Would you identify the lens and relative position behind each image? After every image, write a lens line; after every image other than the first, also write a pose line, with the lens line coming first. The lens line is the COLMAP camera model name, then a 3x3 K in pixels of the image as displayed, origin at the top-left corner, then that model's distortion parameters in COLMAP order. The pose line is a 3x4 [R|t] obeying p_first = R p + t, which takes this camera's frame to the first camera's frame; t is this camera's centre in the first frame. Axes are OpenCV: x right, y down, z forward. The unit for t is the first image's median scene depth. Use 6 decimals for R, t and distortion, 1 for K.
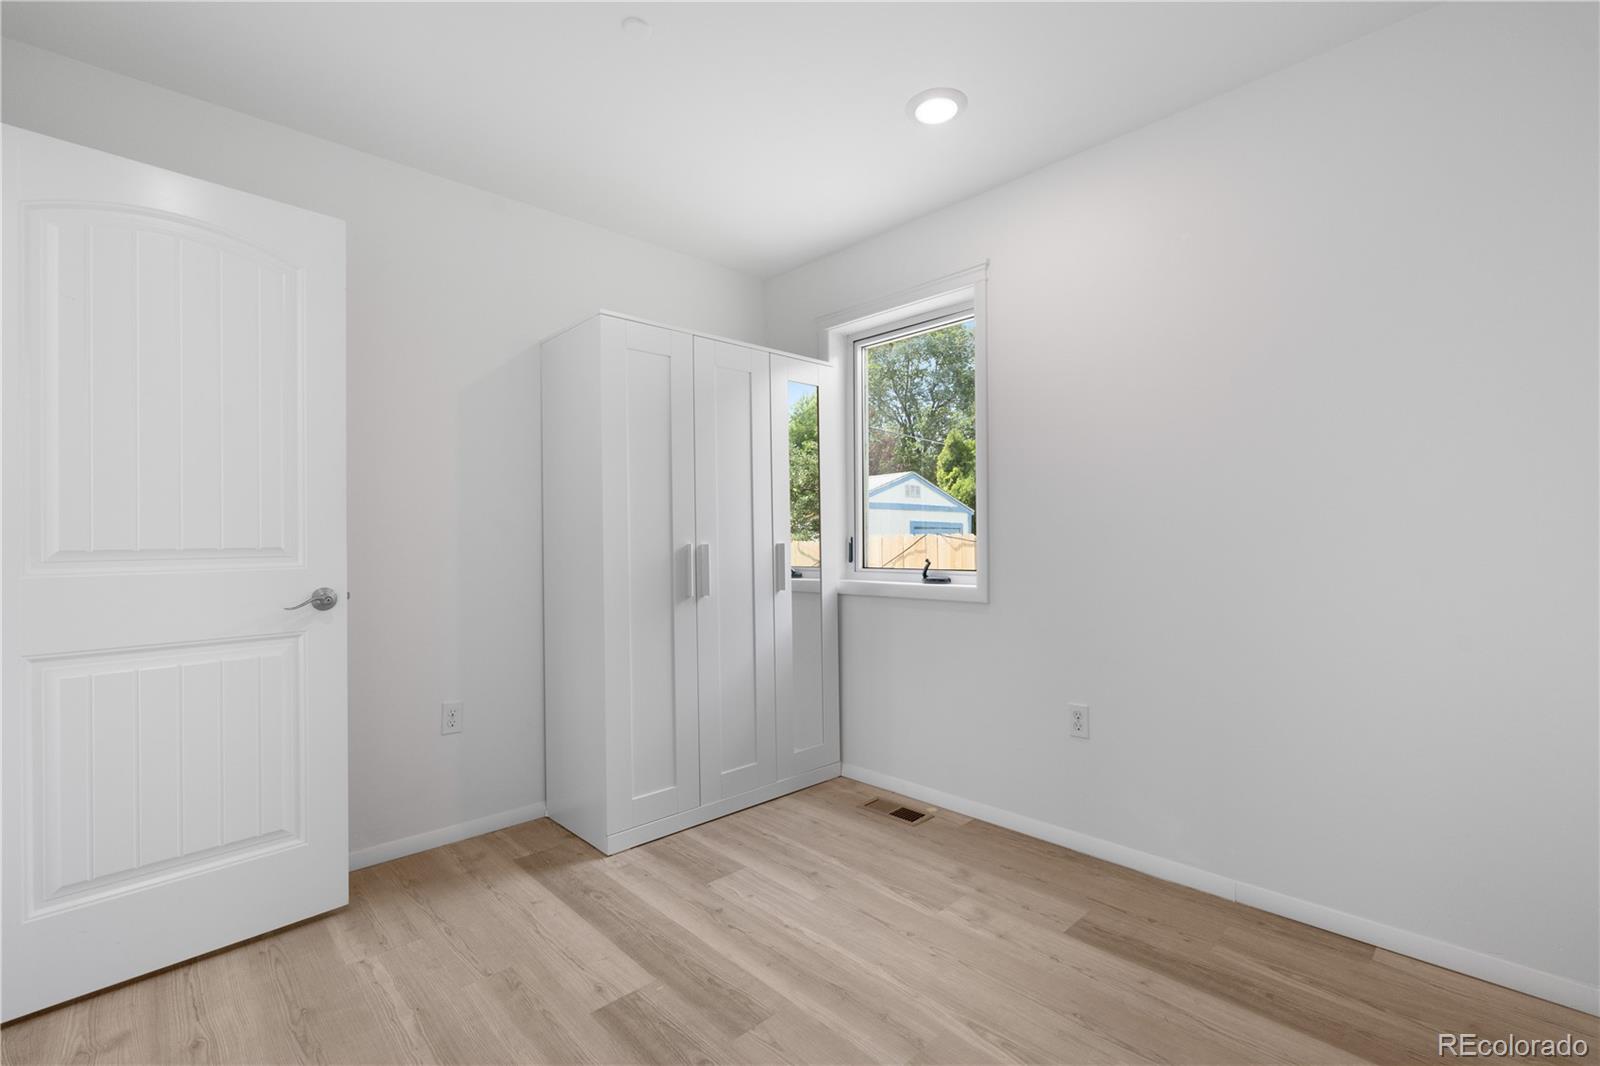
lens RADIAL K [[706.6, 0, 795.3], [0, 706.6, 529.4], [0, 0, 1]] dist [-0.004804, 0.000041]
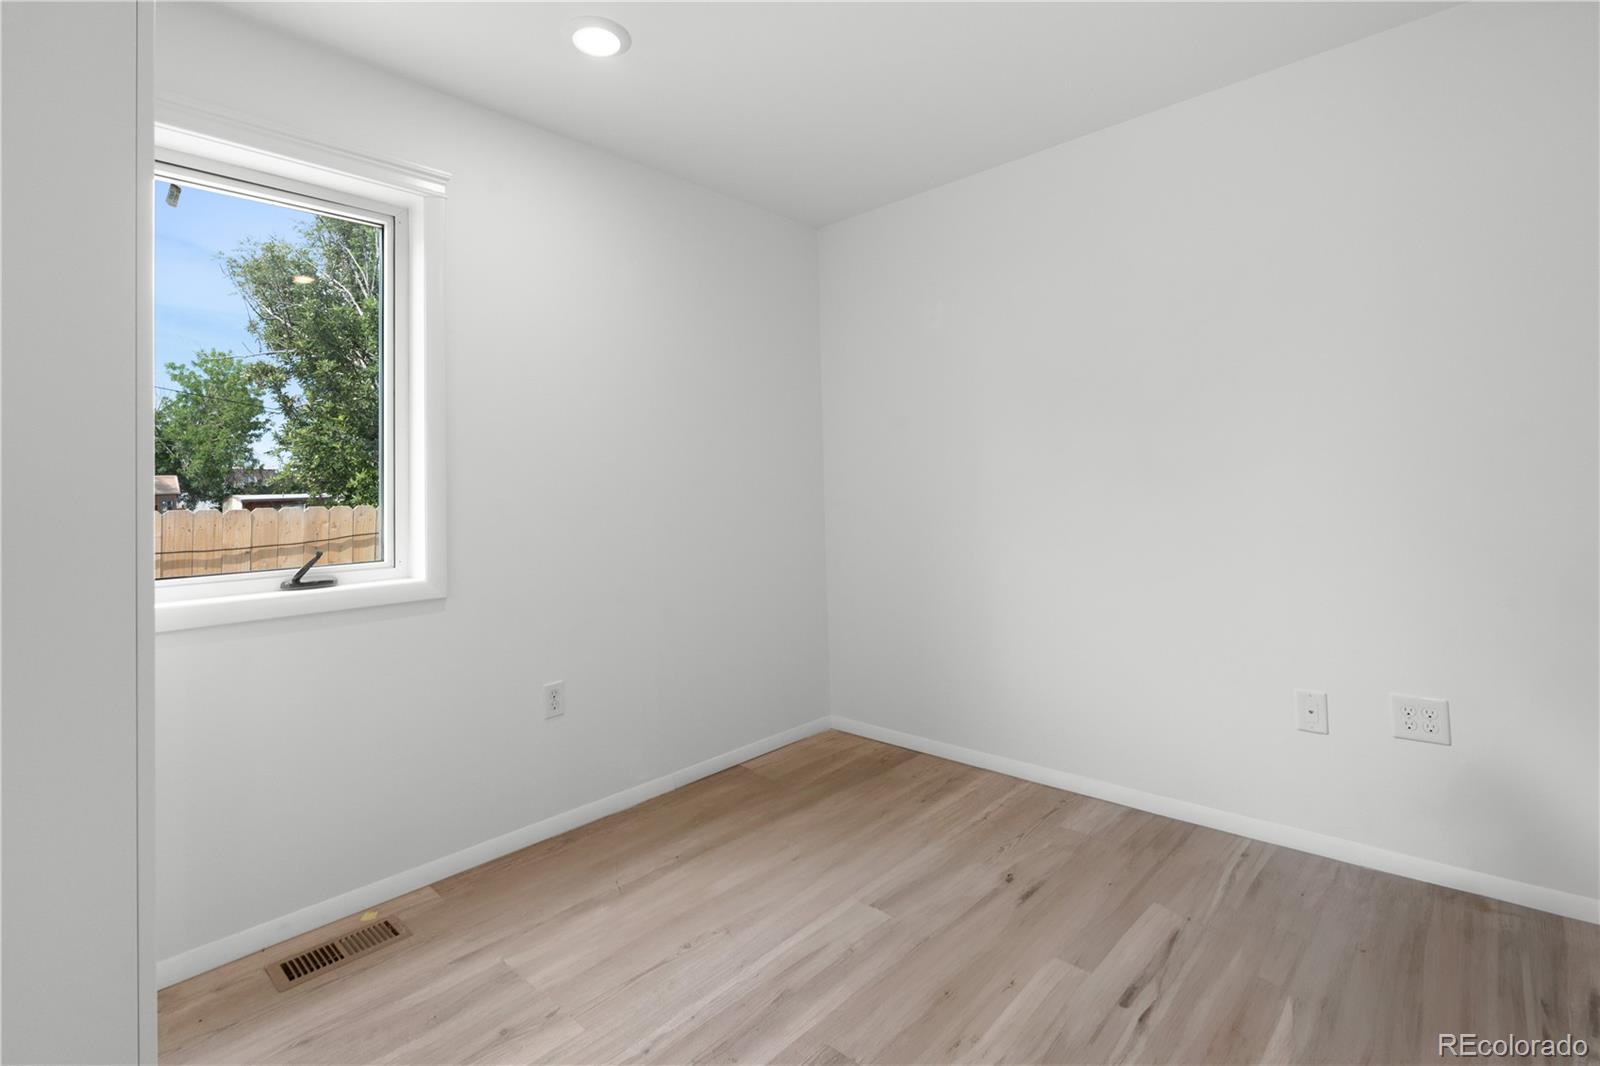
lens RADIAL K [[706.6, 0, 864.2], [0, 706.6, 476.8], [0, 0, 1]] dist [-0.004804, 0.000041]
pose [[-0.069924, 0.015224, 0.997436, -0.606034], [0.011949, 0.999825, -0.014423, -0.015870], [-0.997481, 0.010910, -0.070094, 0.647579]]
